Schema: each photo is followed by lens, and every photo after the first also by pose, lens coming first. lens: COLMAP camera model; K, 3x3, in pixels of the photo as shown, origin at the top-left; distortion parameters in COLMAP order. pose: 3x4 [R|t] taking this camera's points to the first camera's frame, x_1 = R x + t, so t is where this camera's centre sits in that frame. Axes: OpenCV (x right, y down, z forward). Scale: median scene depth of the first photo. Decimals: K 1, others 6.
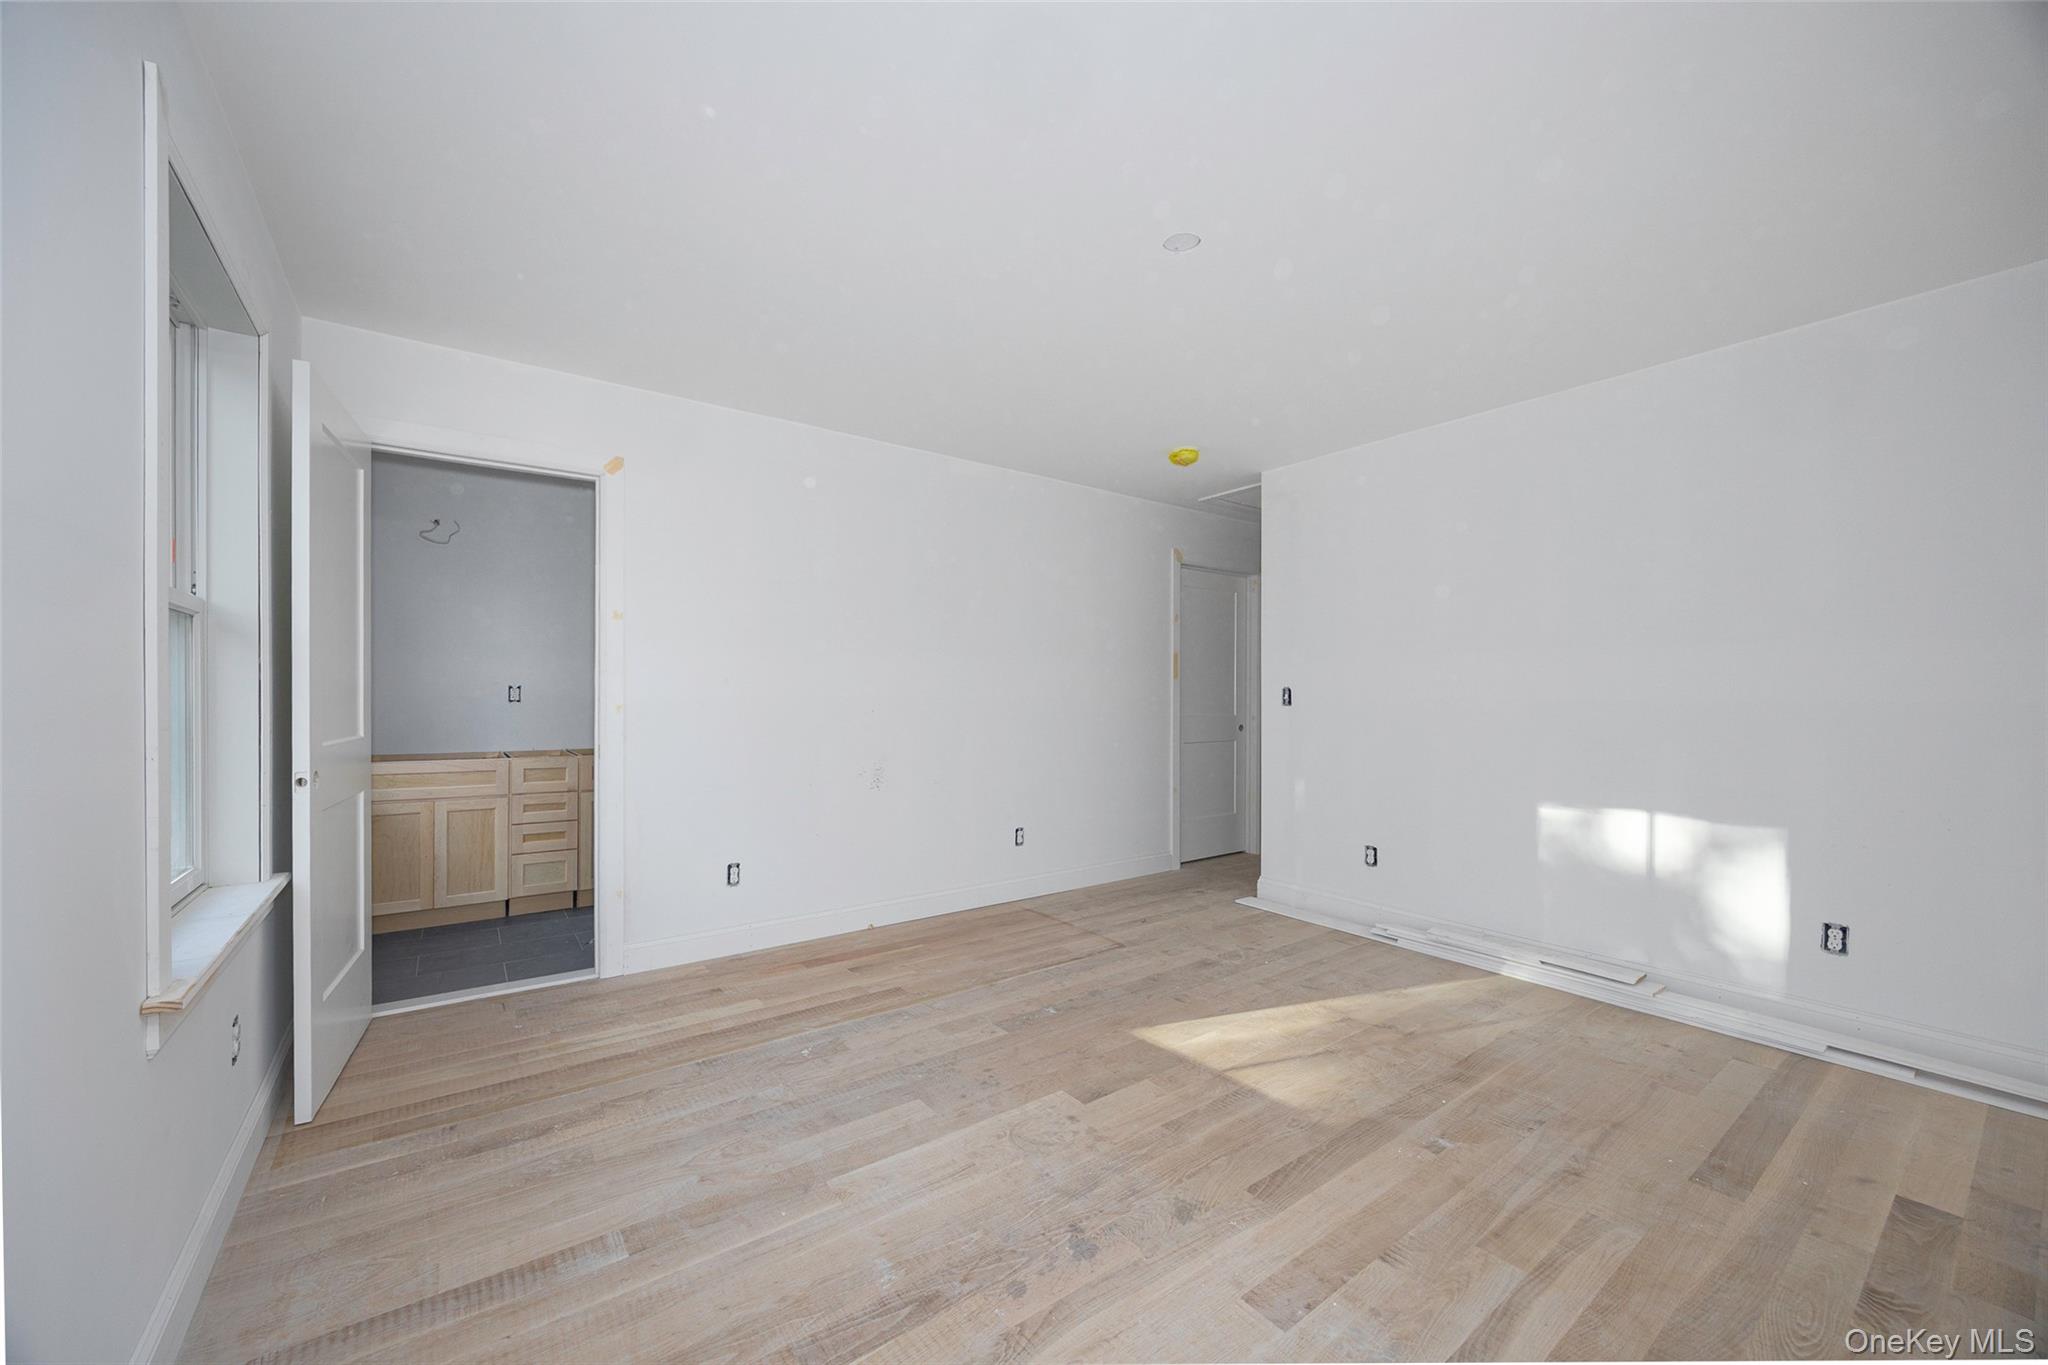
lens RADIAL K [[784.1, 0, 1021.9], [0, 784.1, 693.5], [0, 0, 1]] dist [-0.003556, 0.000064]
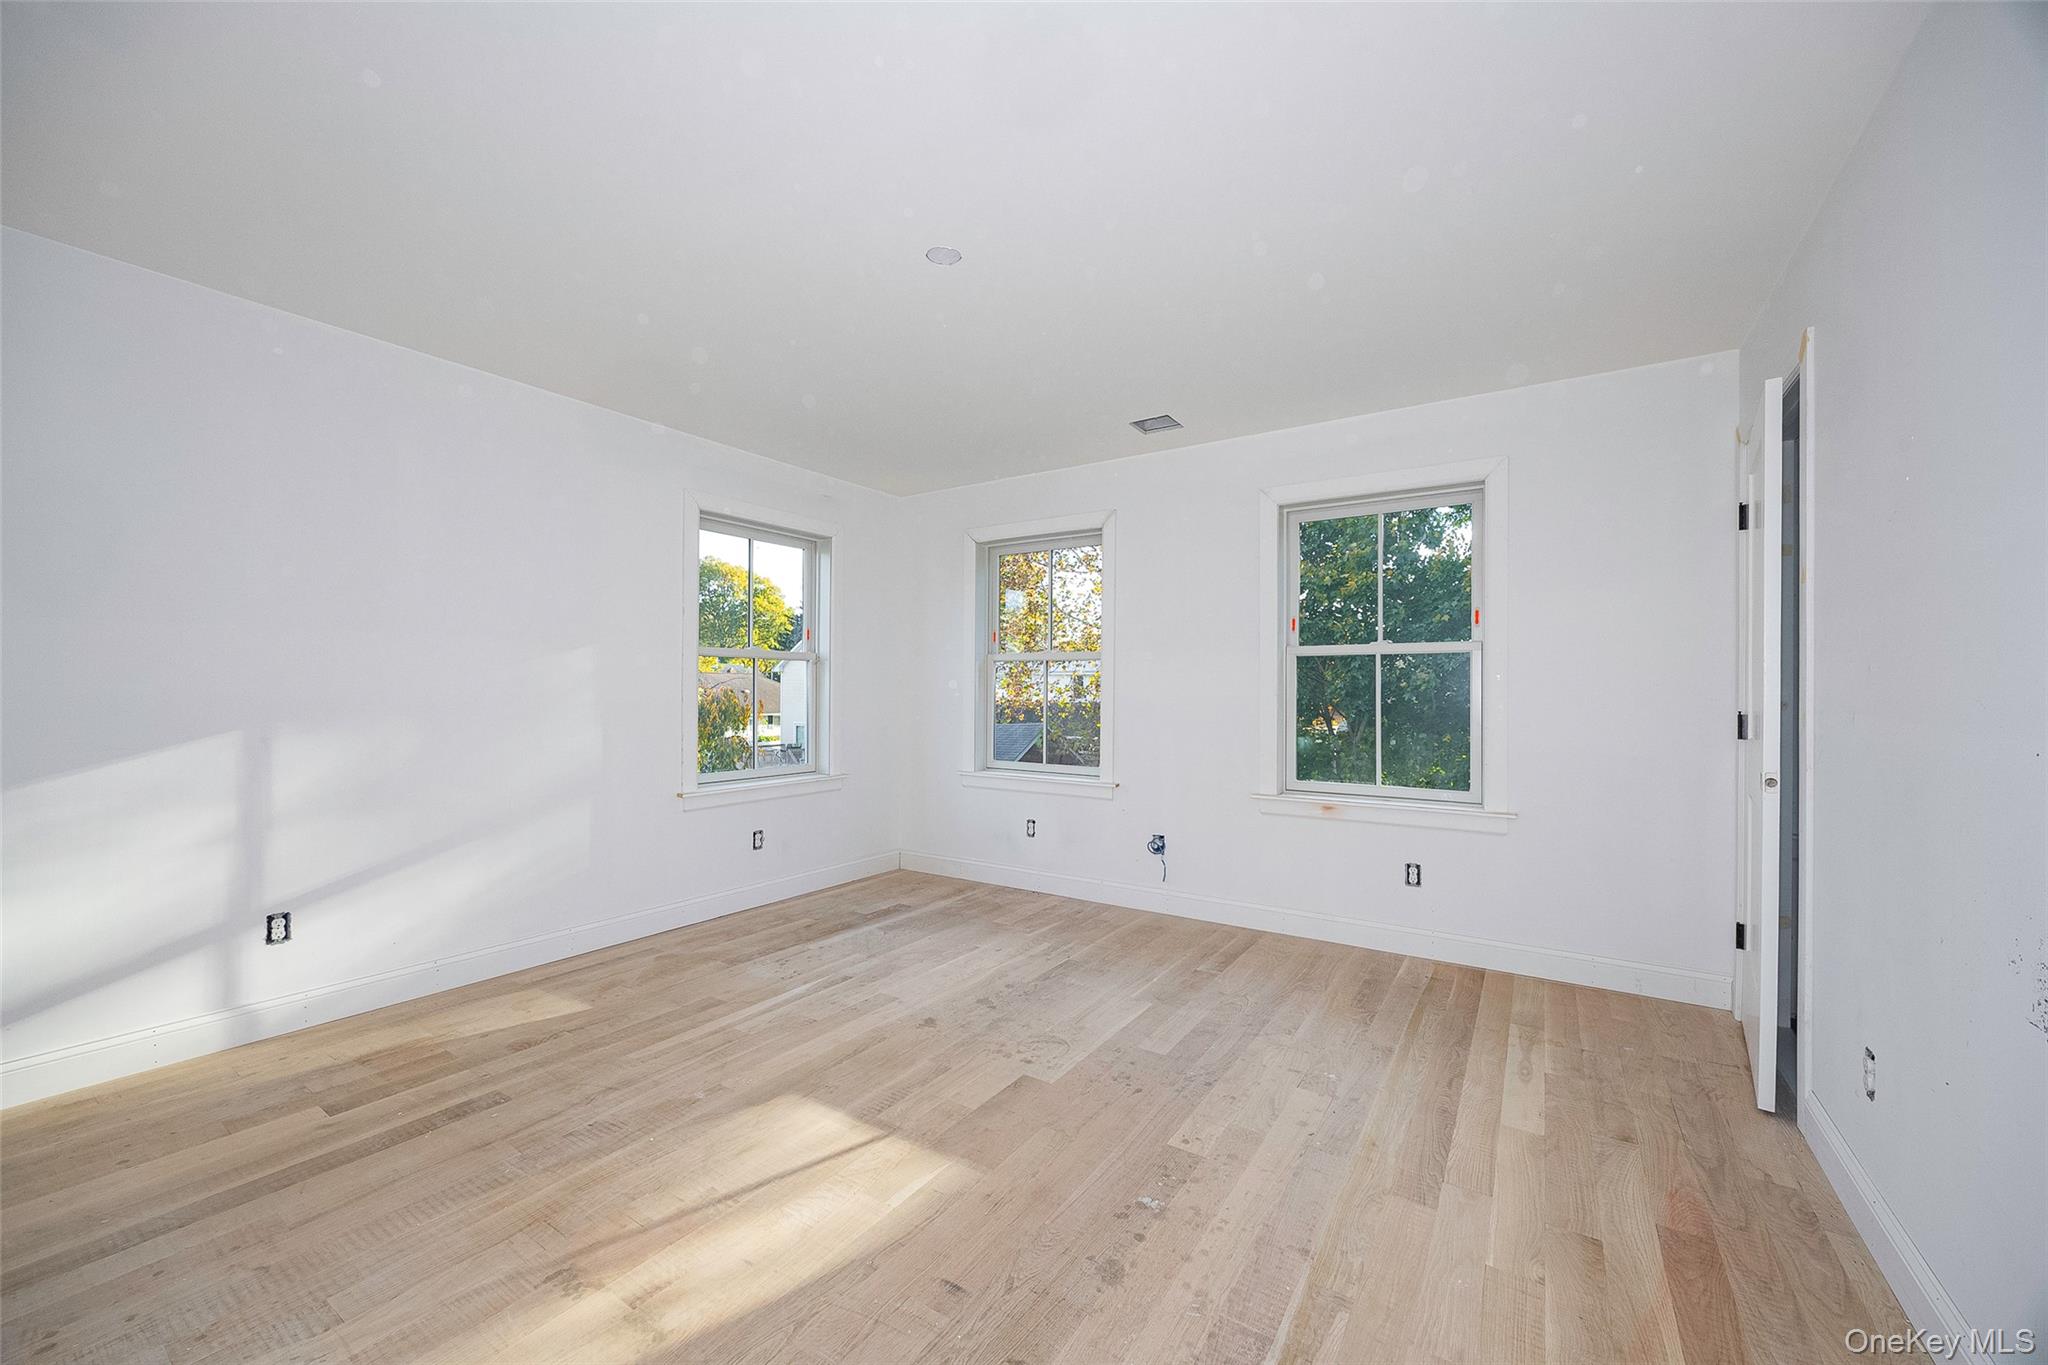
lens RADIAL K [[784.1, 0, 1021.9], [0, 784.1, 693.5], [0, 0, 1]] dist [-0.003556, 0.000064]
pose [[-0.942511, -0.007144, -0.334099, 0.464494], [-0.006562, 0.999974, -0.002871, 0.005825], [0.334111, -0.000513, -0.942533, 2.100291]]
